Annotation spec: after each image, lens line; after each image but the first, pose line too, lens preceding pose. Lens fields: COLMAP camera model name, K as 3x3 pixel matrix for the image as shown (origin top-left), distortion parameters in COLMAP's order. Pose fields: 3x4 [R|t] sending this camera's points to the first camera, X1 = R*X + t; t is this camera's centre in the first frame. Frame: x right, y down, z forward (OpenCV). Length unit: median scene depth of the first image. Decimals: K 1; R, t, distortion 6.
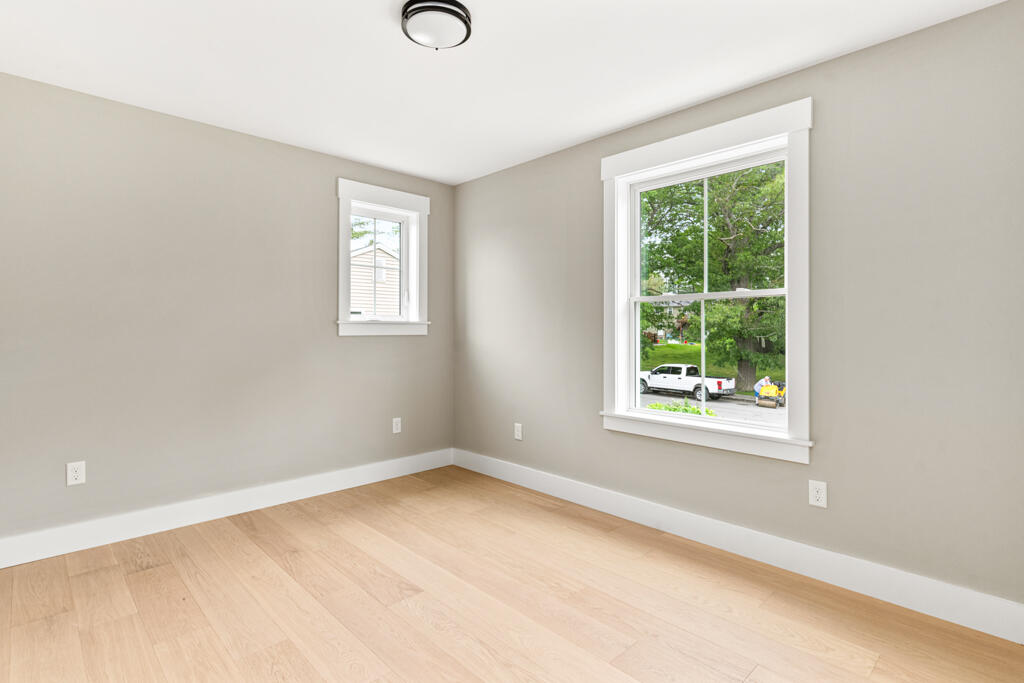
lens RADIAL K [[501.2, 0, 512.8], [0, 501.2, 325.1], [0, 0, 1]] dist [-0.000087, -0.000183]
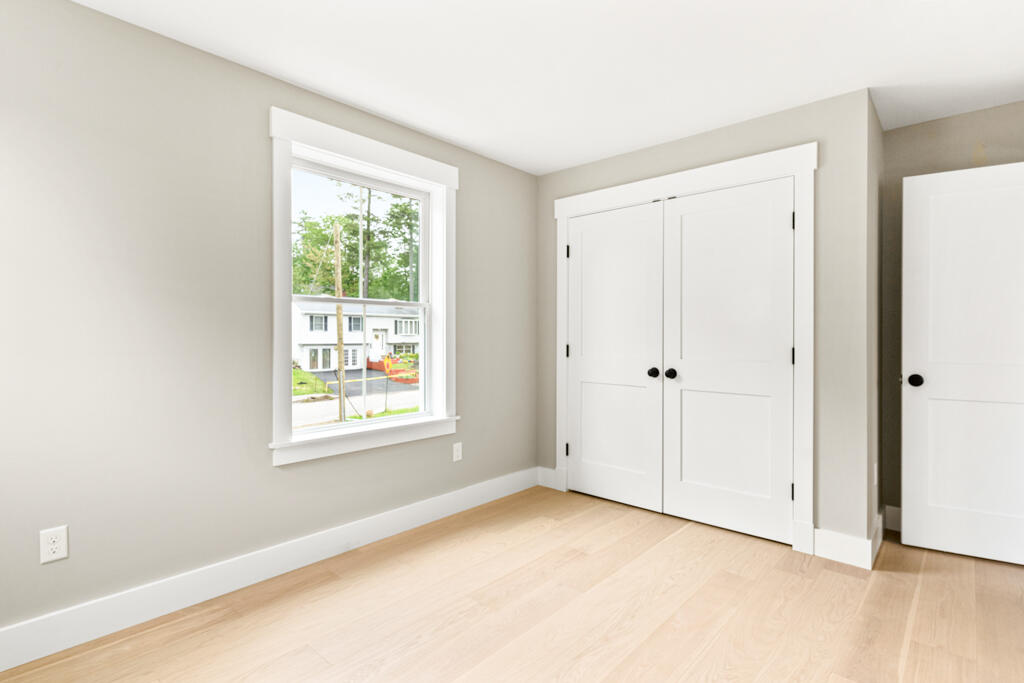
lens RADIAL K [[502.8, 0, 511.7], [0, 502.8, 336.5], [0, 0, 1]] dist [0.001748, 0.000272]
pose [[-0.072686, -0.000659, 0.997355, -0.653795], [-0.014203, 0.999899, -0.000374, 0.007681], [-0.997254, -0.014193, -0.072688, 0.768816]]
